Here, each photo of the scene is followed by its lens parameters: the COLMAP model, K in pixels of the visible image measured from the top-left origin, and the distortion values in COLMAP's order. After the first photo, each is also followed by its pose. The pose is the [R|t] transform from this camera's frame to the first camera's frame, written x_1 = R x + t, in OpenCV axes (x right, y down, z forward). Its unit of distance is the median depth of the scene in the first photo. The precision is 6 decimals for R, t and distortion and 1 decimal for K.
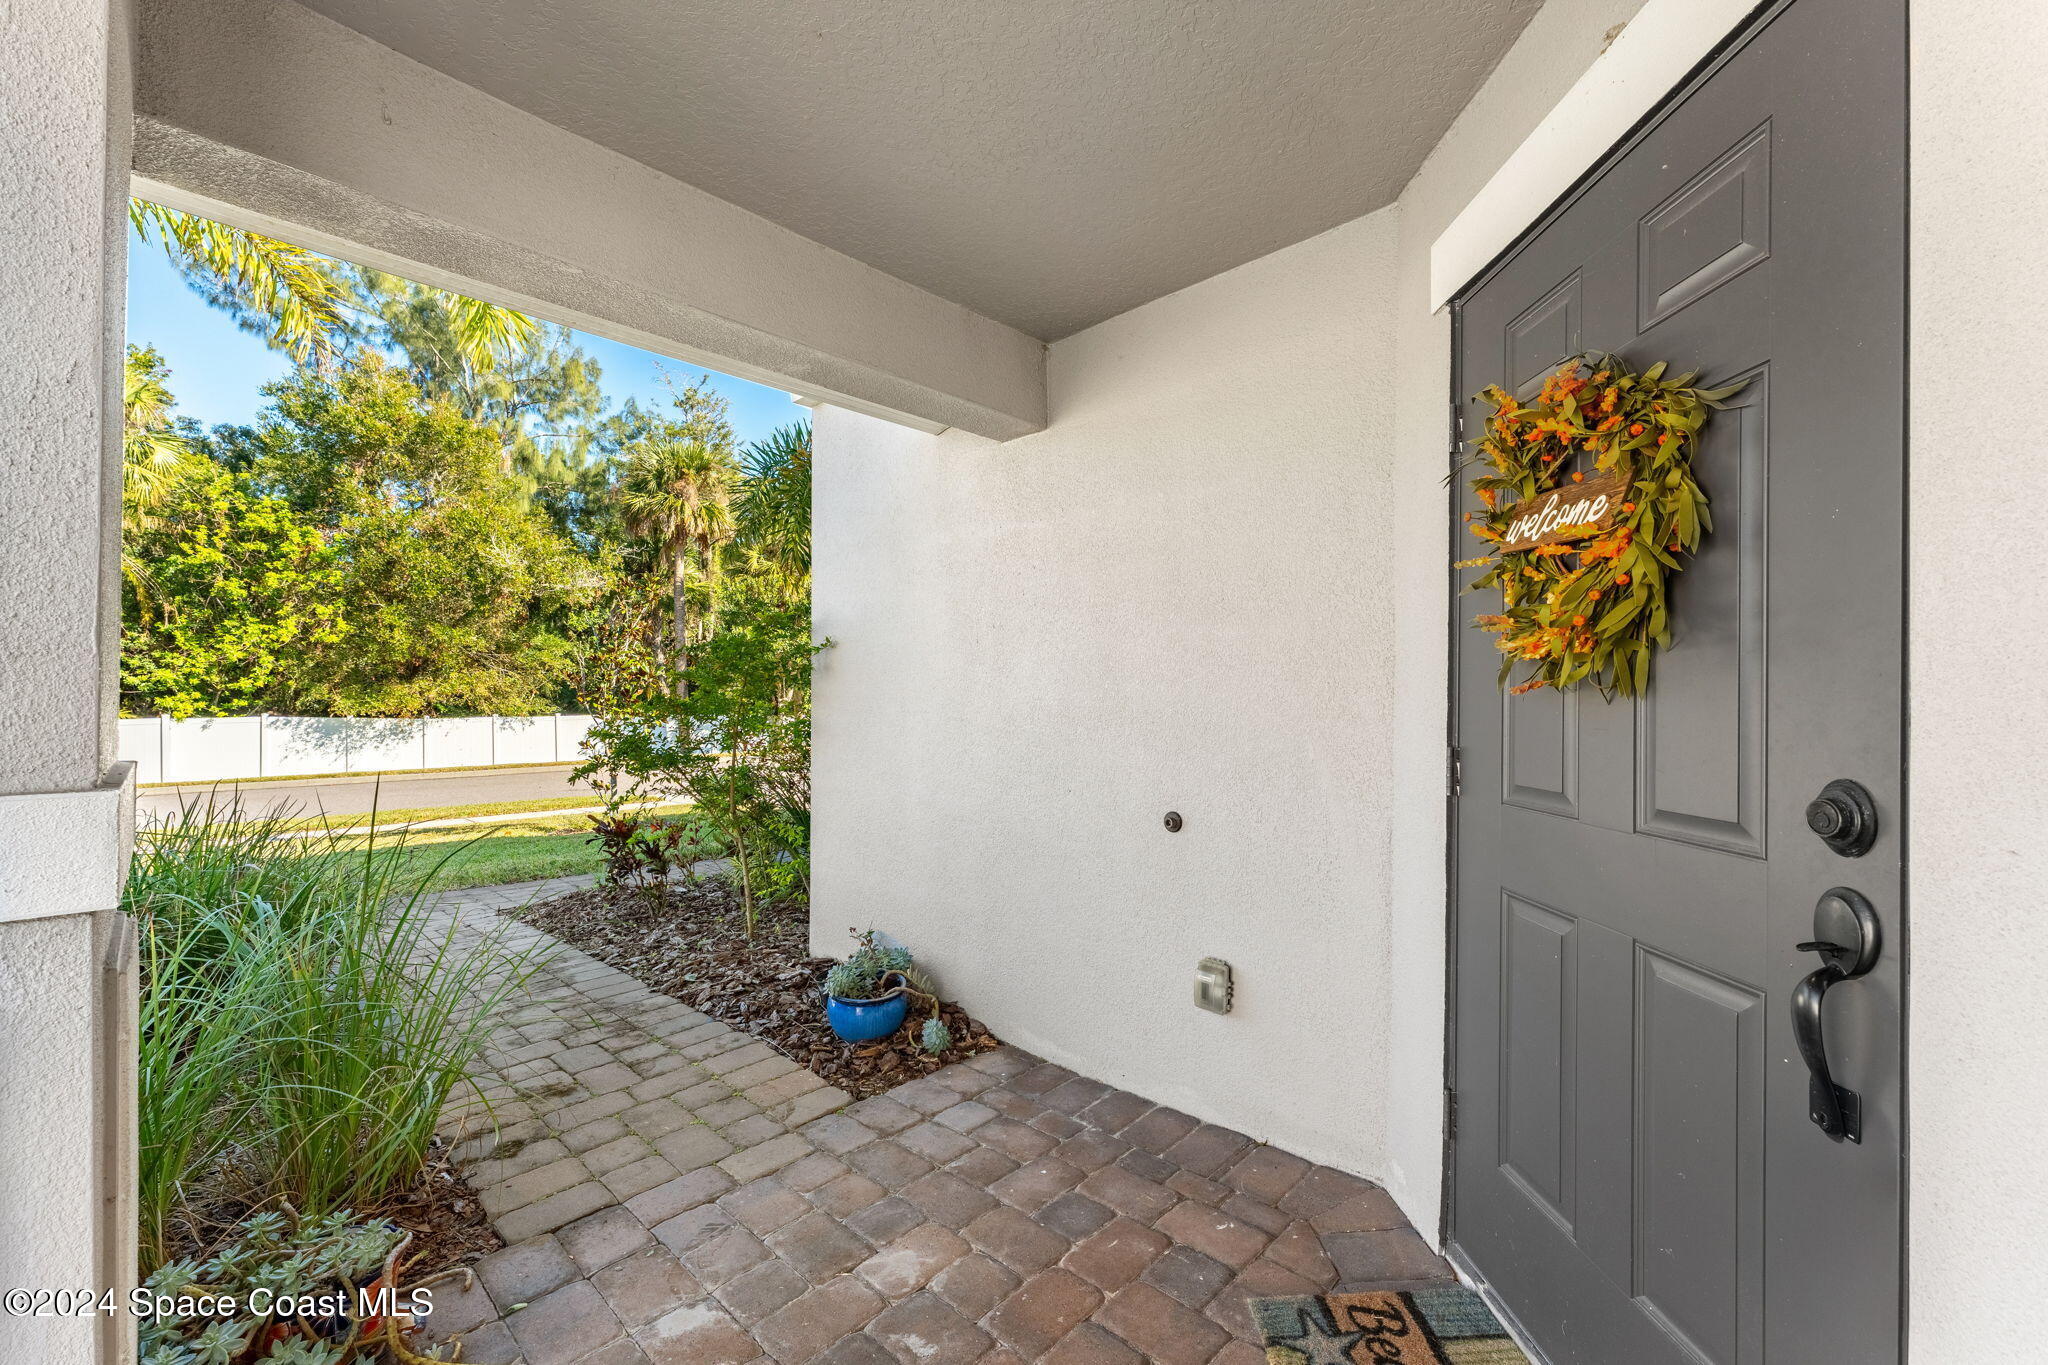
lens RADIAL K [[814.5, 0, 1024.0], [0, 814.5, 682.5], [0, 0, 1]] dist [-0.000349, 0.000041]
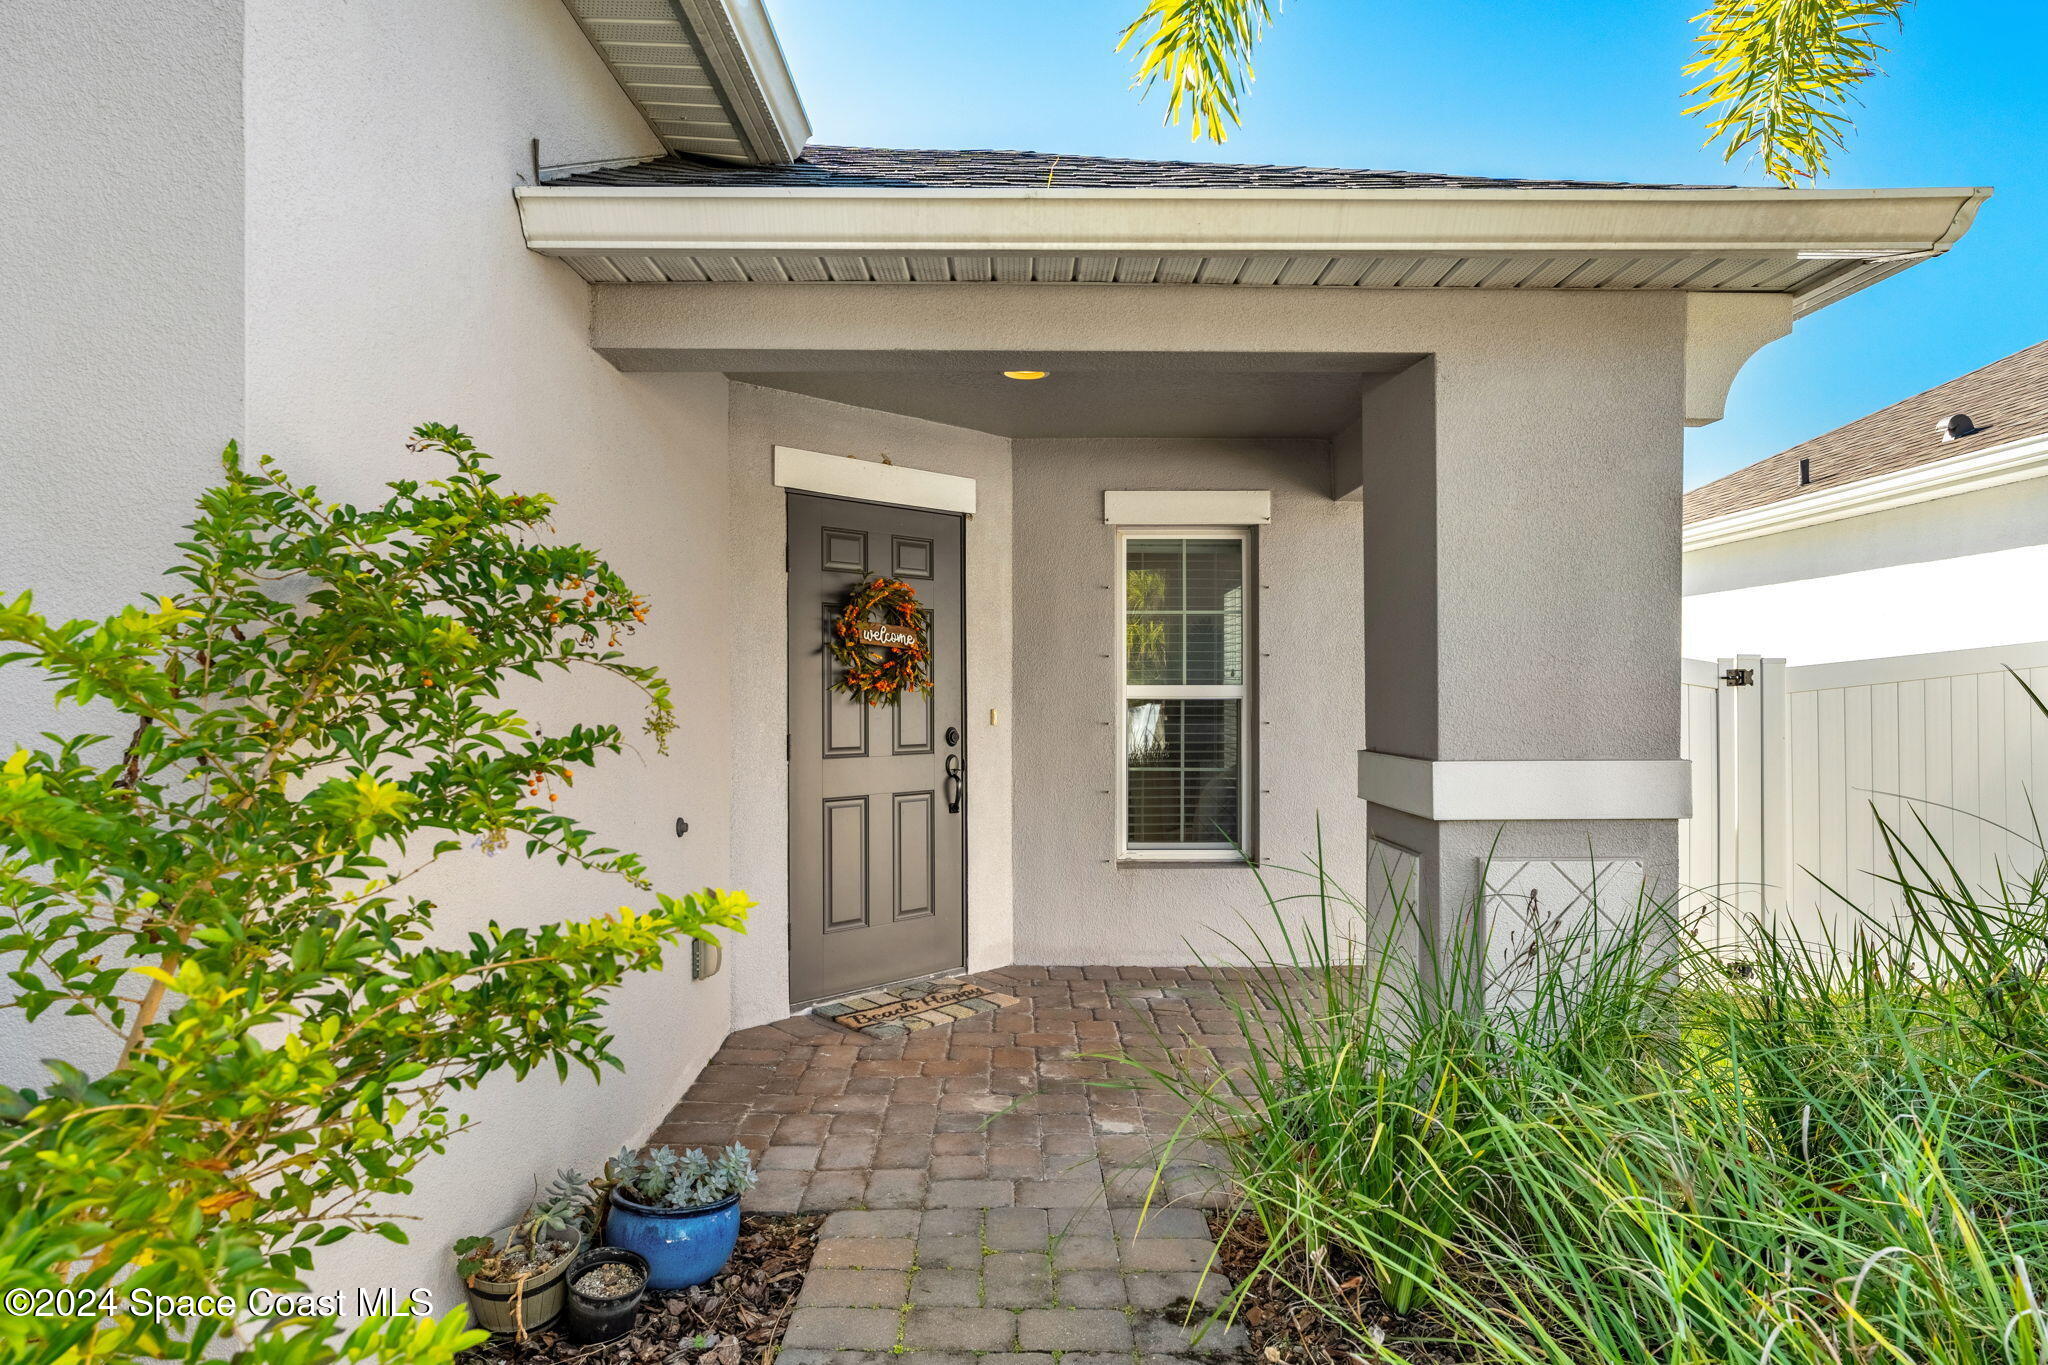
lens RADIAL K [[1166.0, 0, 1024.0], [0, 1166.0, 682.5], [0, 0, 1]] dist [0.000326, 0.000405]
pose [[-0.698777, -0.000452, 0.715340, -2.179043], [-0.008008, 0.999942, -0.007192, -0.035779], [-0.715295, -0.010754, -0.698740, 3.122697]]
